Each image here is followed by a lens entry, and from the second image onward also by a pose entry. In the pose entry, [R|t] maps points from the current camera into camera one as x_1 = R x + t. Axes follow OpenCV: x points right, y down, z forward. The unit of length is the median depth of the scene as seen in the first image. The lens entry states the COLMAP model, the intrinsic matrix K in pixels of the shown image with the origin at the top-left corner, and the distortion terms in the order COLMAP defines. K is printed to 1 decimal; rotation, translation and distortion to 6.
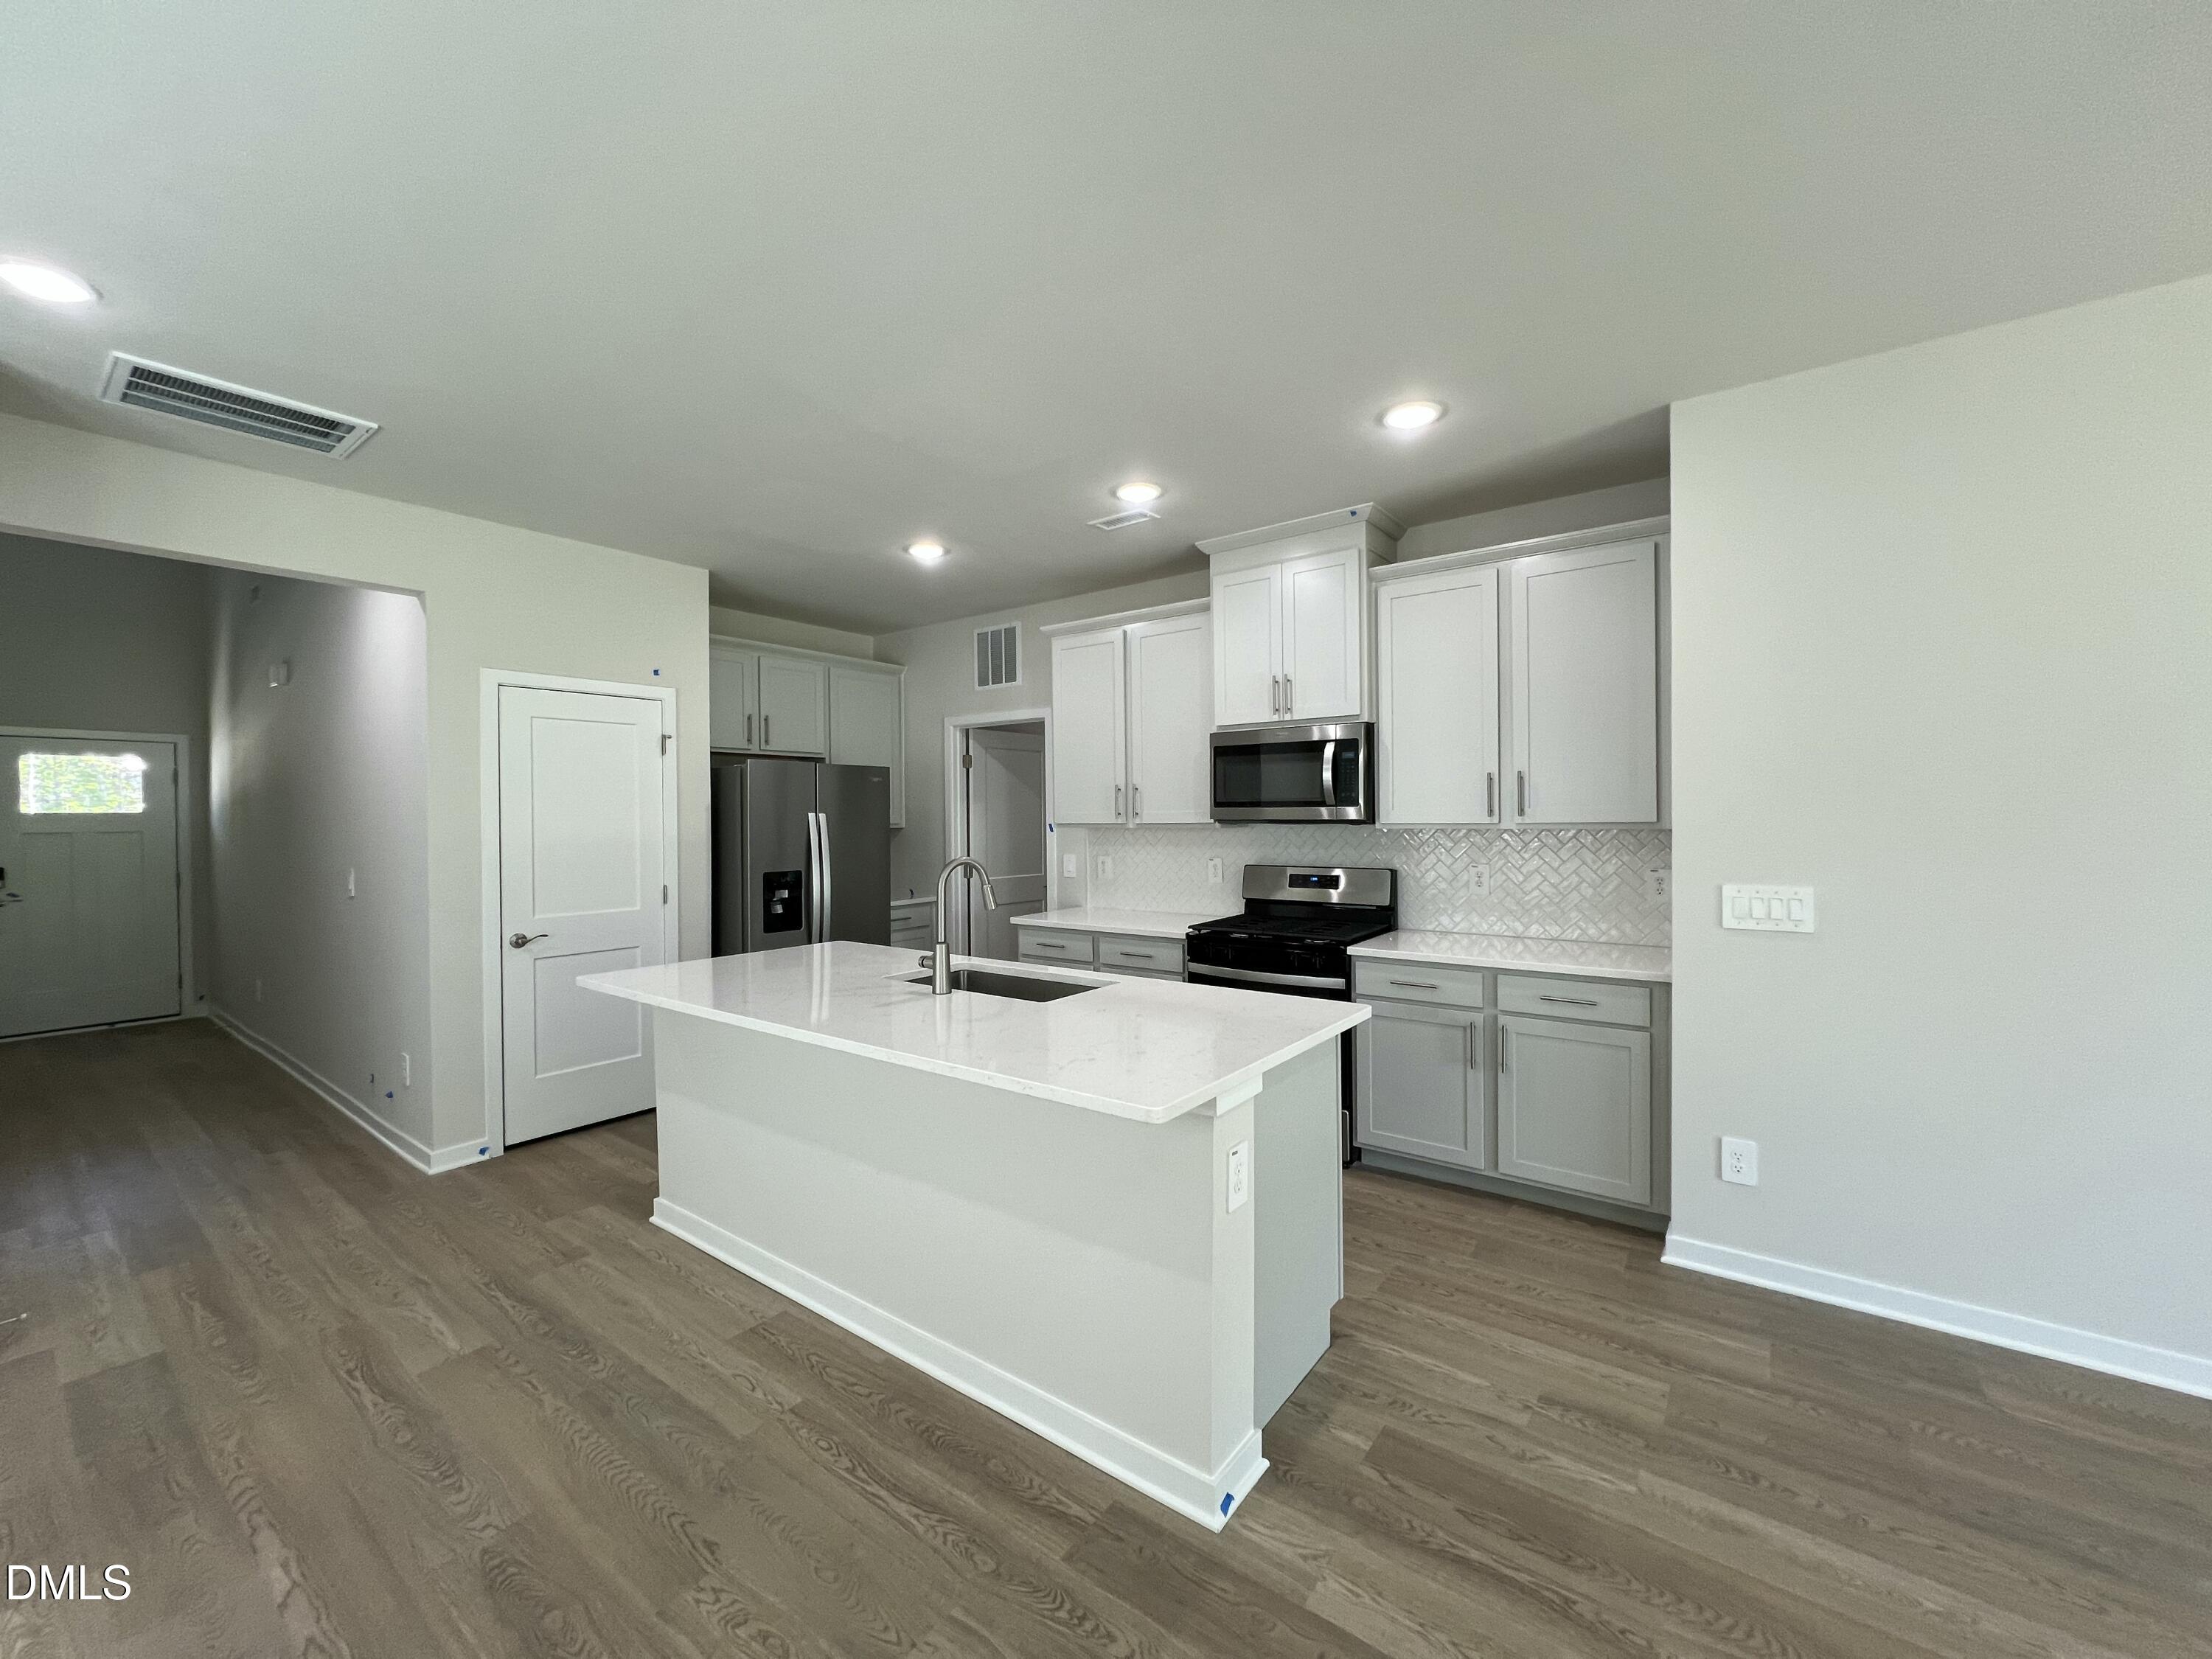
lens RADIAL K [[883.9, 0, 1097.1], [0, 883.9, 822.3], [0, 0, 1]] dist [-0.003071, 0.000650]
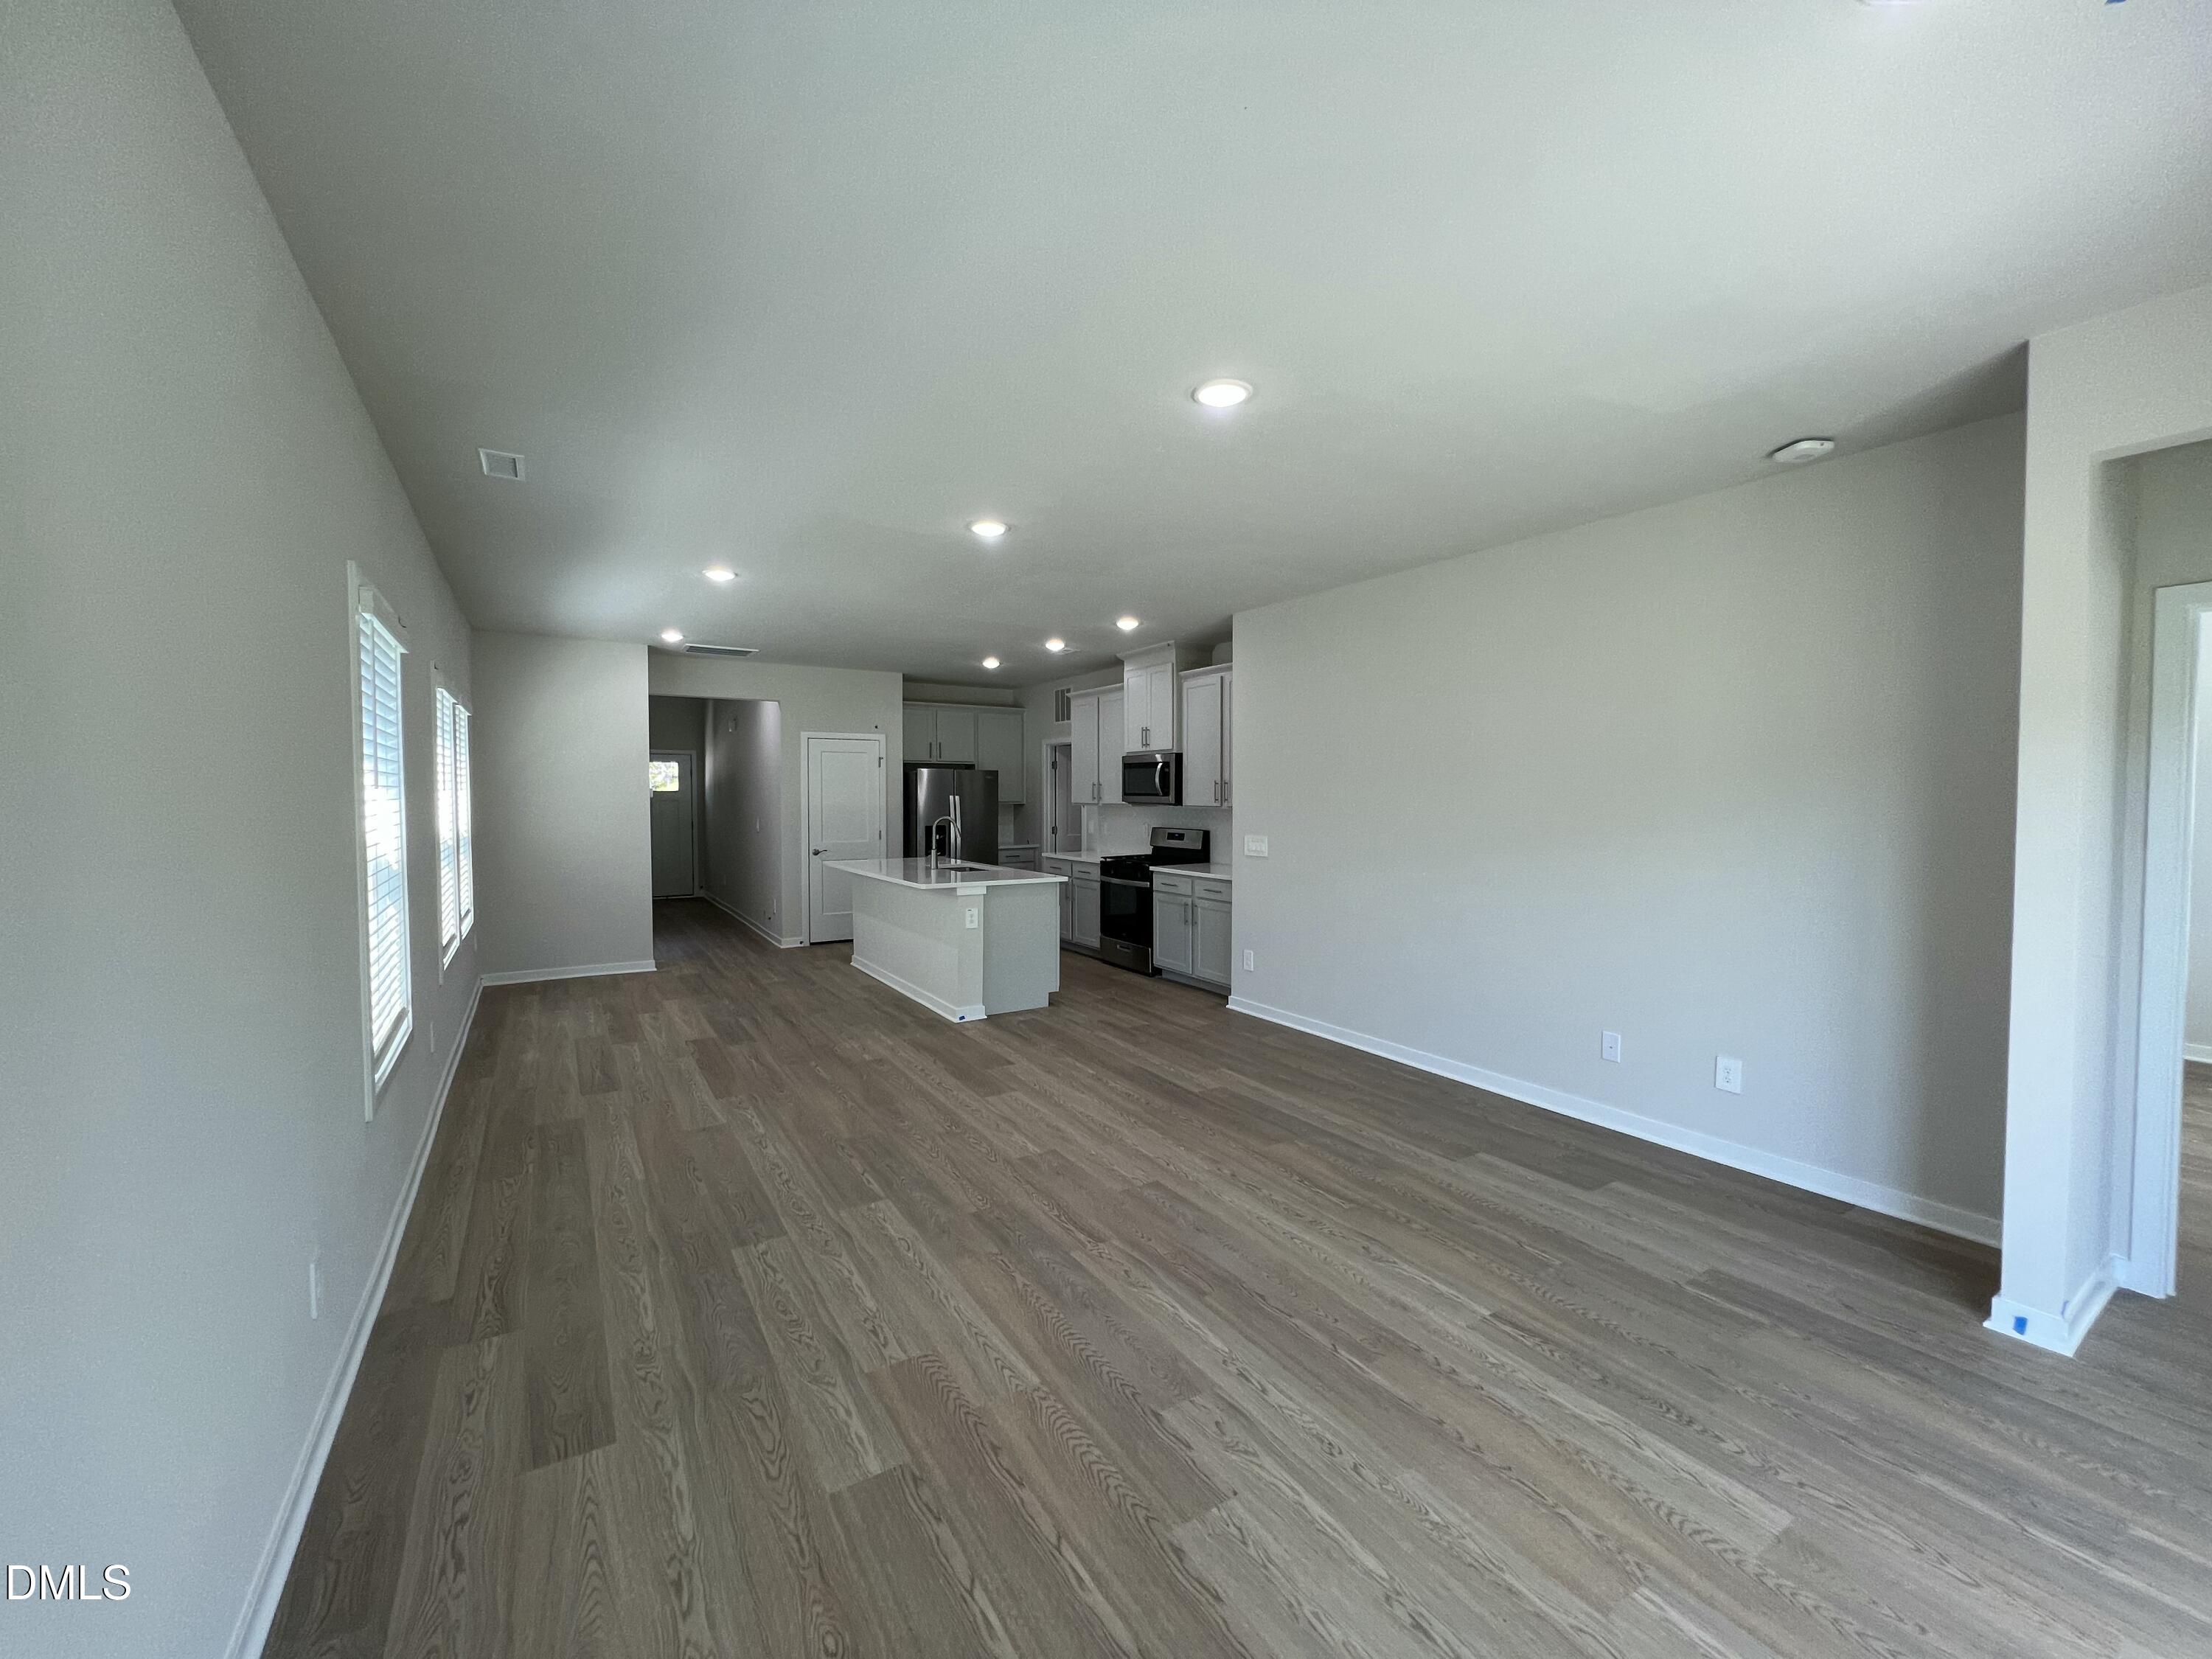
lens RADIAL K [[883.9, 0, 1096.5], [0, 883.9, 818.7], [0, 0, 1]] dist [-0.003071, 0.000650]
pose [[0.934697, 0.019125, -0.354929, 0.816276], [-0.010447, 0.999598, 0.026350, -0.018485], [0.355291, -0.020922, 0.934522, -0.852561]]
